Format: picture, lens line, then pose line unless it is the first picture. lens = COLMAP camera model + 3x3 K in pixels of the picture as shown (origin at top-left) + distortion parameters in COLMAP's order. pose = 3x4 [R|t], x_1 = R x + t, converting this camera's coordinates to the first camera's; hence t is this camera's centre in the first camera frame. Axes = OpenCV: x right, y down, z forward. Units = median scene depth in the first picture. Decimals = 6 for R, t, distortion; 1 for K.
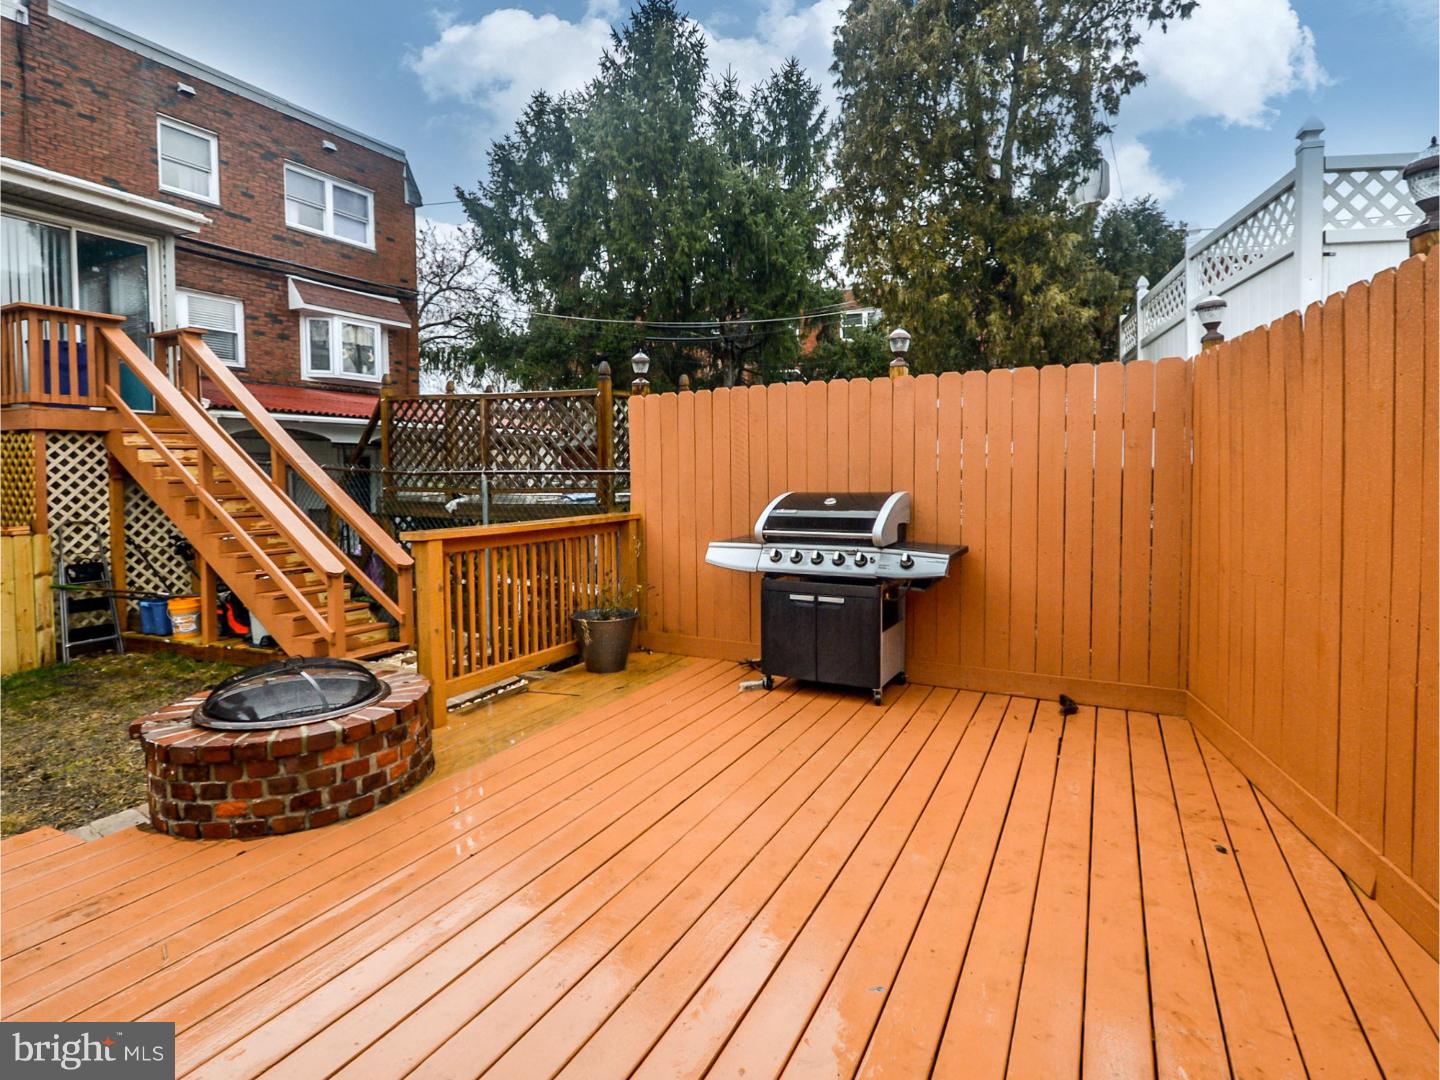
lens RADIAL K [[770.6, 0, 727.7], [0, 770.6, 490.2], [0, 0, 1]] dist [-0.003098, -0.001677]
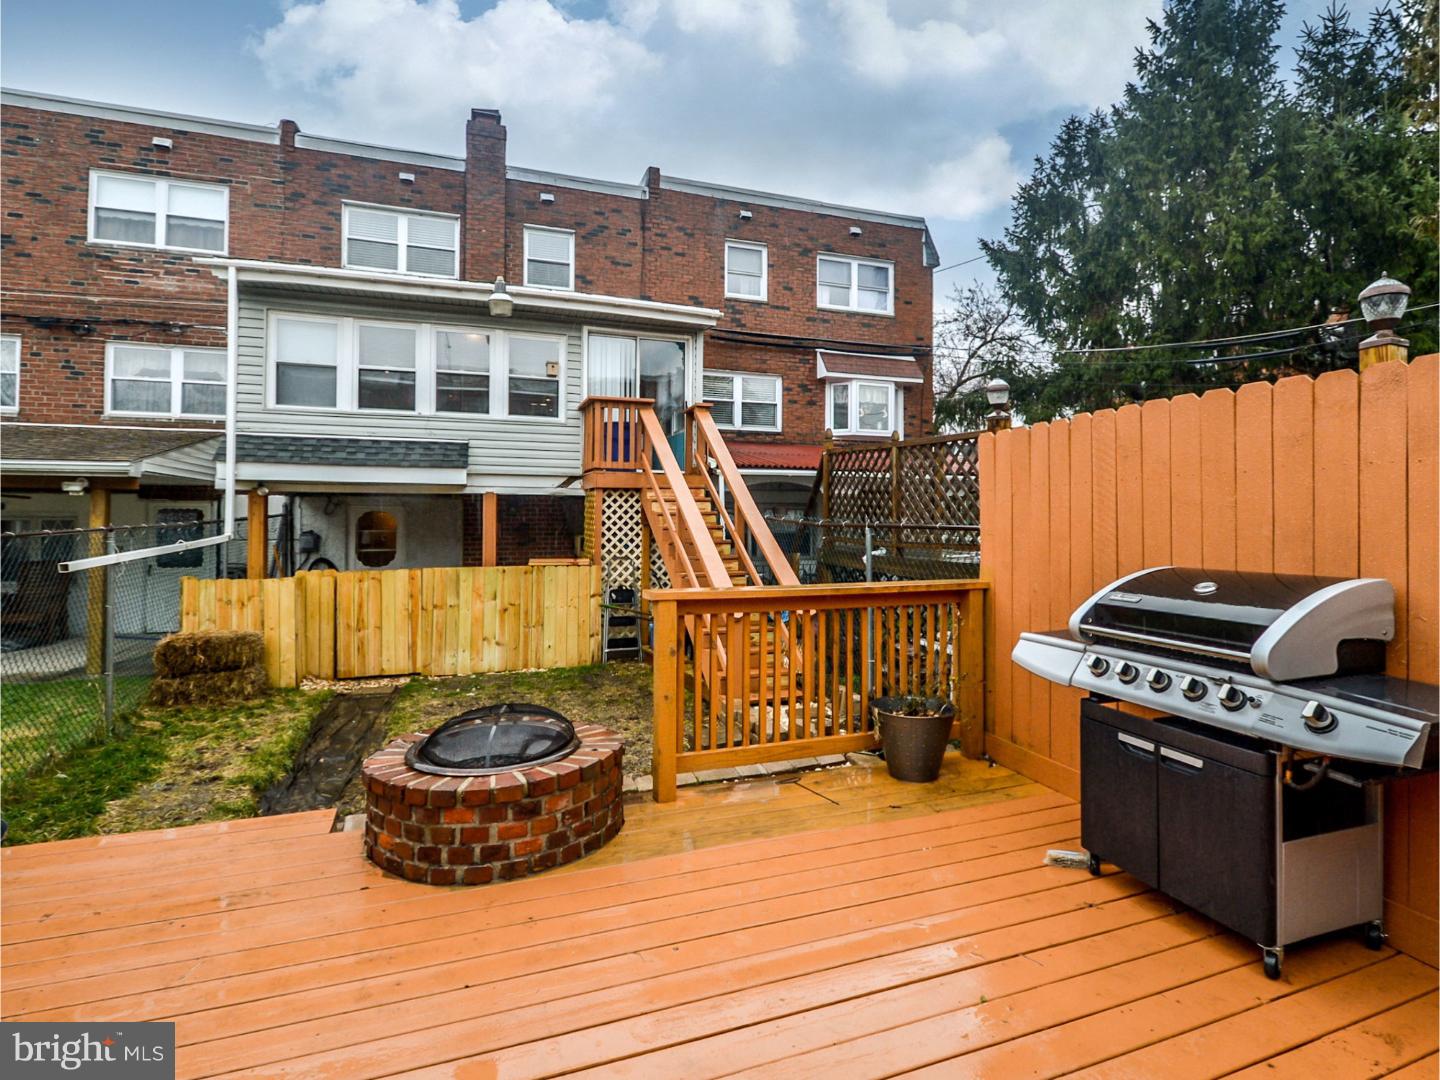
lens RADIAL K [[736.4, 0, 725.2], [0, 736.4, 499.9], [0, 0, 1]] dist [-0.001174, -0.002251]
pose [[0.735029, -0.007777, -0.677991, 0.124340], [-0.025181, 0.998931, -0.038757, -0.010874], [0.677568, 0.045560, 0.734048, 0.165202]]
